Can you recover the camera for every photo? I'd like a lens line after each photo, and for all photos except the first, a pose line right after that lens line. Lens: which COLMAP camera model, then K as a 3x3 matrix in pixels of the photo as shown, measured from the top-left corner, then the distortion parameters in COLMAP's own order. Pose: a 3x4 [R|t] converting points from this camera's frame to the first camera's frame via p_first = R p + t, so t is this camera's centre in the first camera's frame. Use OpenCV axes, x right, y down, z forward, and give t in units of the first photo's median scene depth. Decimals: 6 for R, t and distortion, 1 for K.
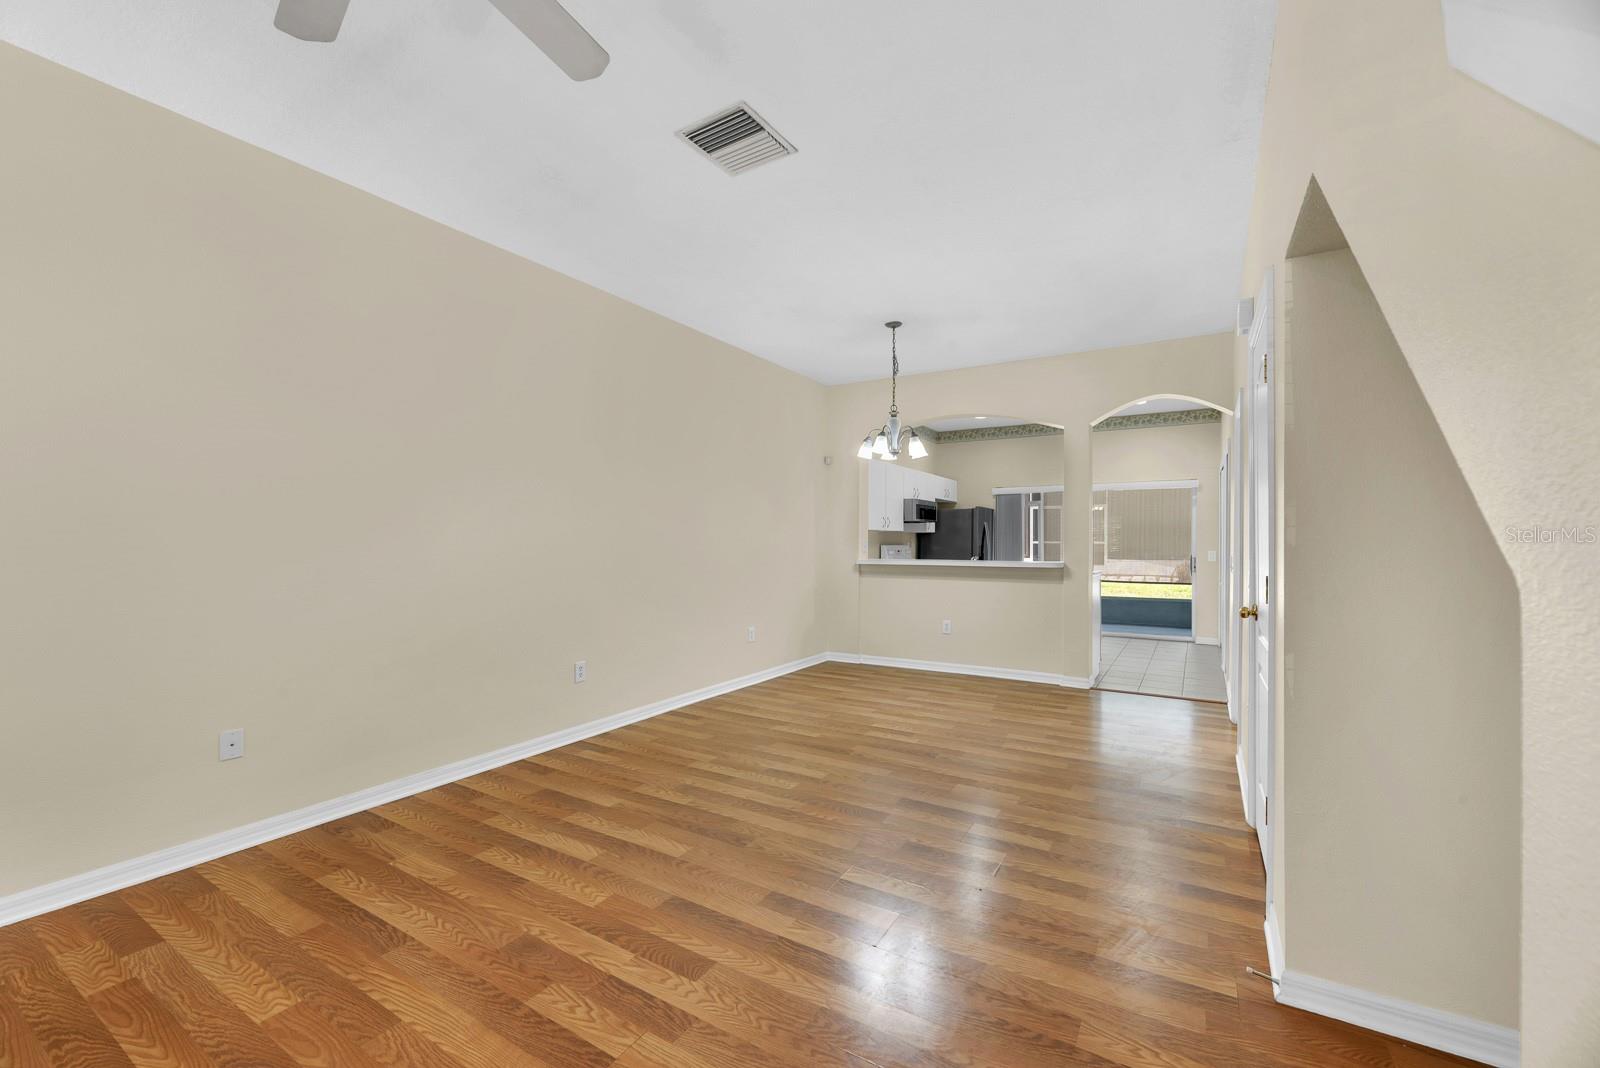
lens RADIAL K [[645.6, 0, 792.2], [0, 645.6, 540.8], [0, 0, 1]] dist [-0.001271, -0.000104]
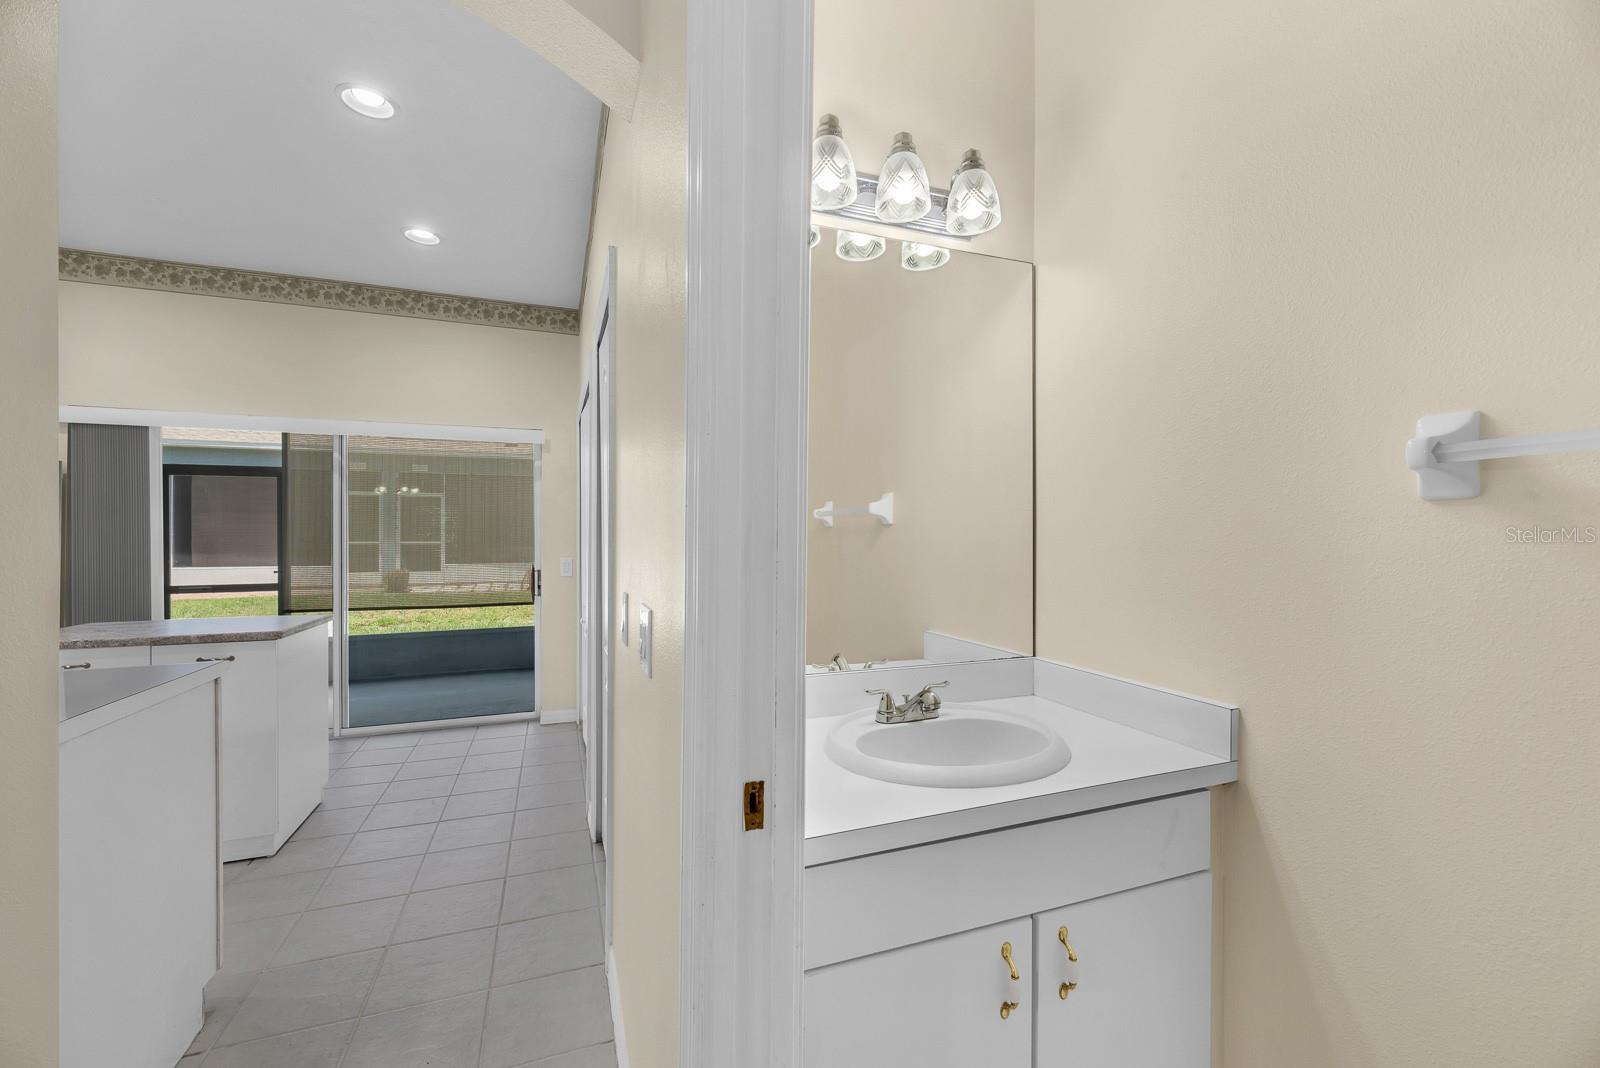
lens RADIAL K [[642.4, 0, 794.2], [0, 642.4, 540.2], [0, 0, 1]] dist [-0.000288, -0.000064]
pose [[0.606737, -0.002702, 0.794898, 0.653081], [0.001625, 0.999996, 0.002158, -0.003633], [-0.794901, -0.000018, 0.606739, 1.005516]]
